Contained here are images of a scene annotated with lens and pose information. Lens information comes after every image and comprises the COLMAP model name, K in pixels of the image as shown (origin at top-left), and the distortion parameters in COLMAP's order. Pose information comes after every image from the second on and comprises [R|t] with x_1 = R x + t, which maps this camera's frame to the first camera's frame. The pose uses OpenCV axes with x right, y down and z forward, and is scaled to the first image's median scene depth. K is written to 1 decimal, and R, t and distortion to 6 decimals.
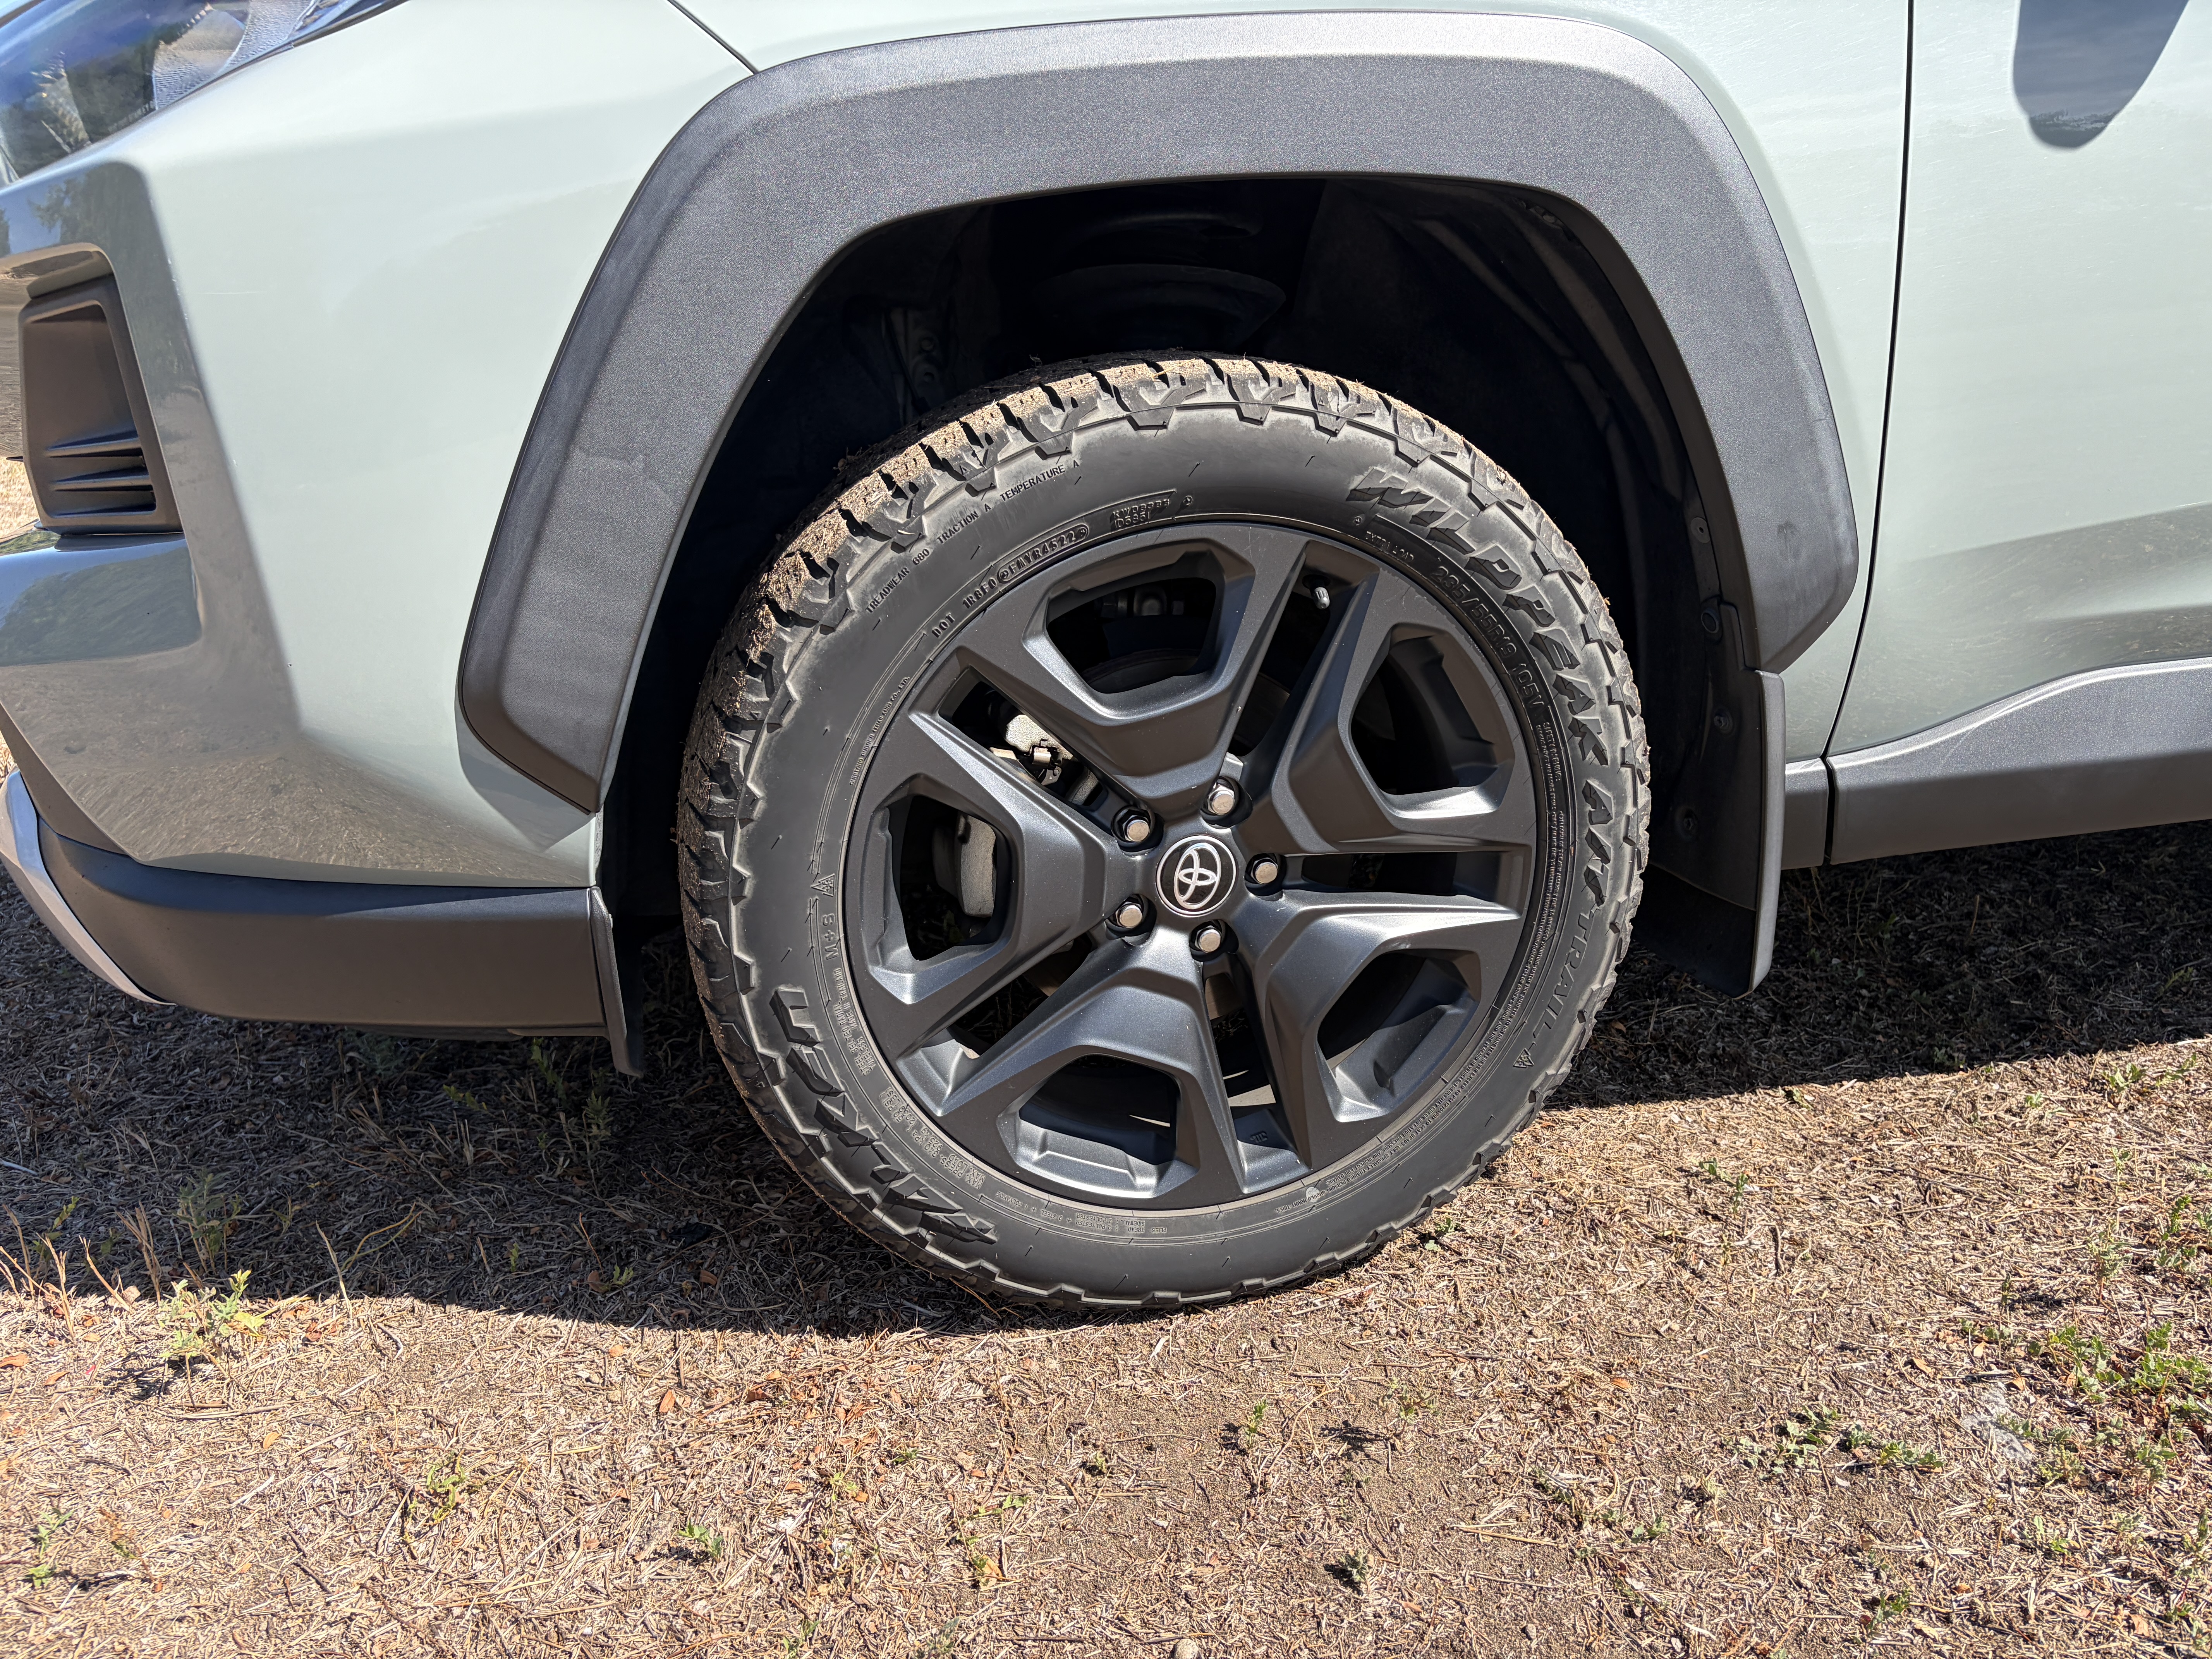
lens RADIAL K [[1592.1, 0, 1110.5], [0, 1592.1, 833.9], [0, 0, 1]] dist [0.007188, -0.004351]
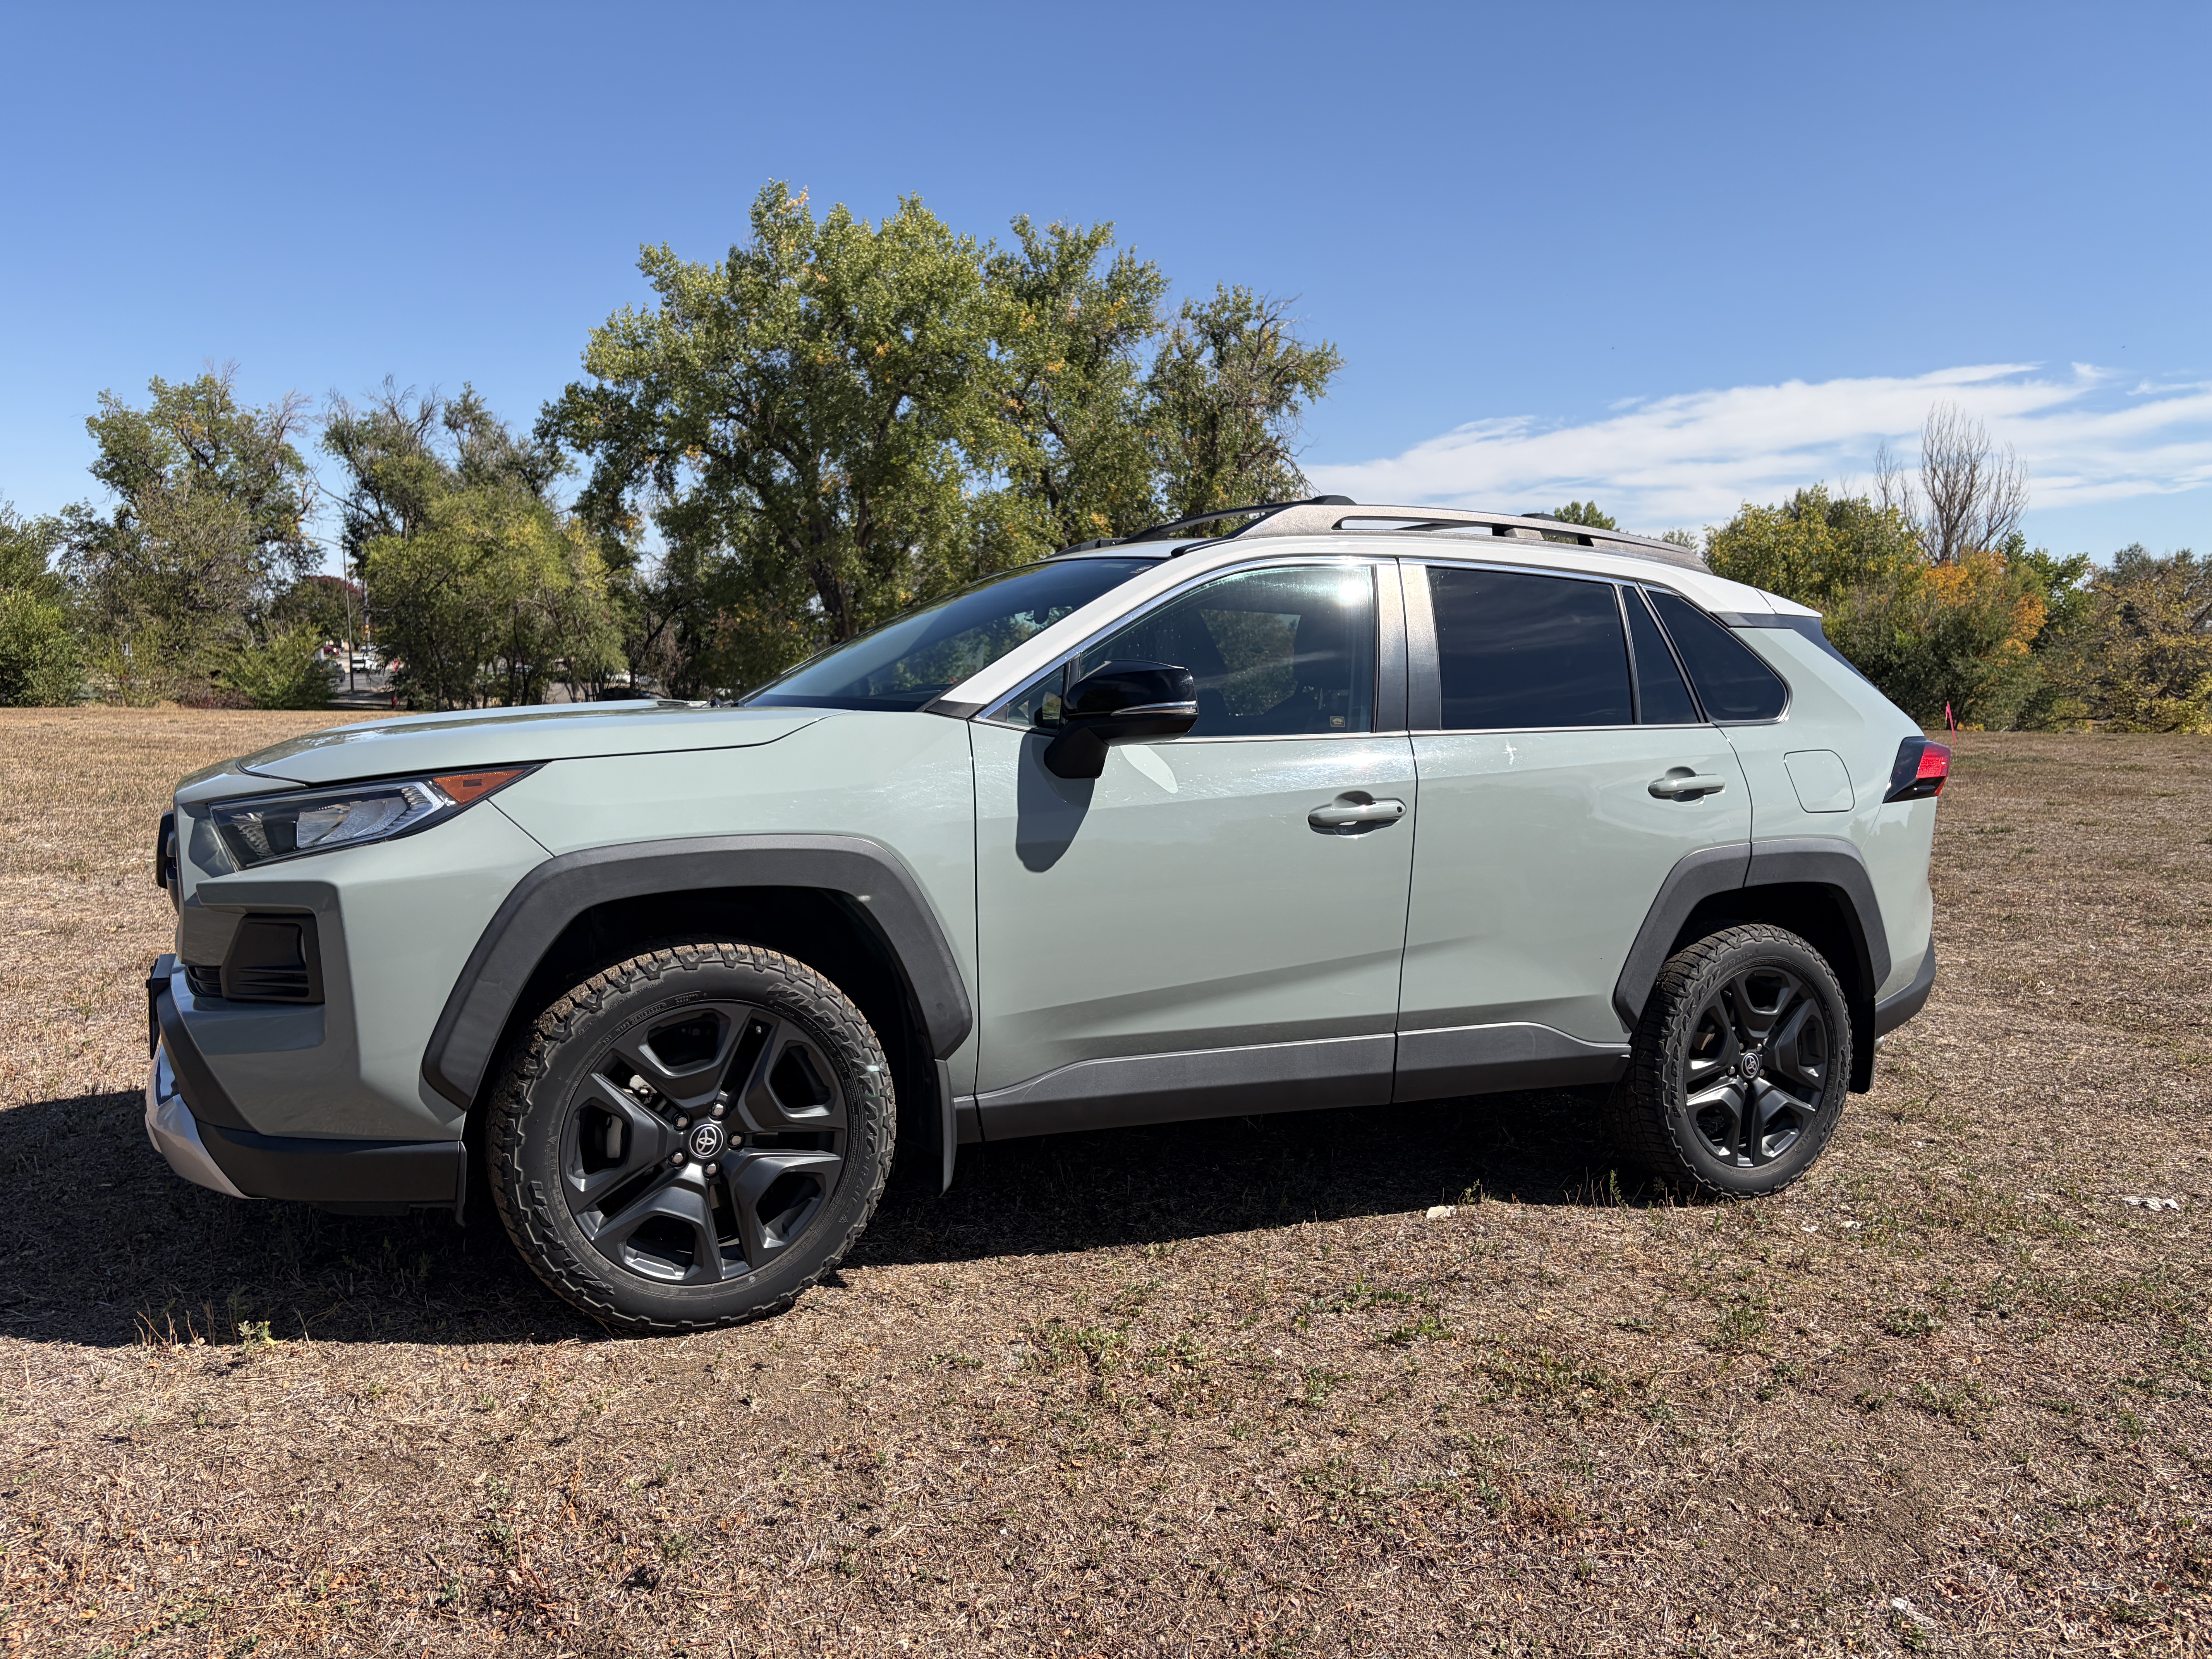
lens RADIAL K [[1592.1, 0, 1110.5], [0, 1592.1, 833.9], [0, 0, 1]] dist [0.007188, -0.004351]
pose [[0.976160, 0.035898, 0.214064, 0.123464], [0.016971, 0.970586, -0.240156, 0.173525], [-0.216389, 0.238064, 0.946838, -1.648778]]
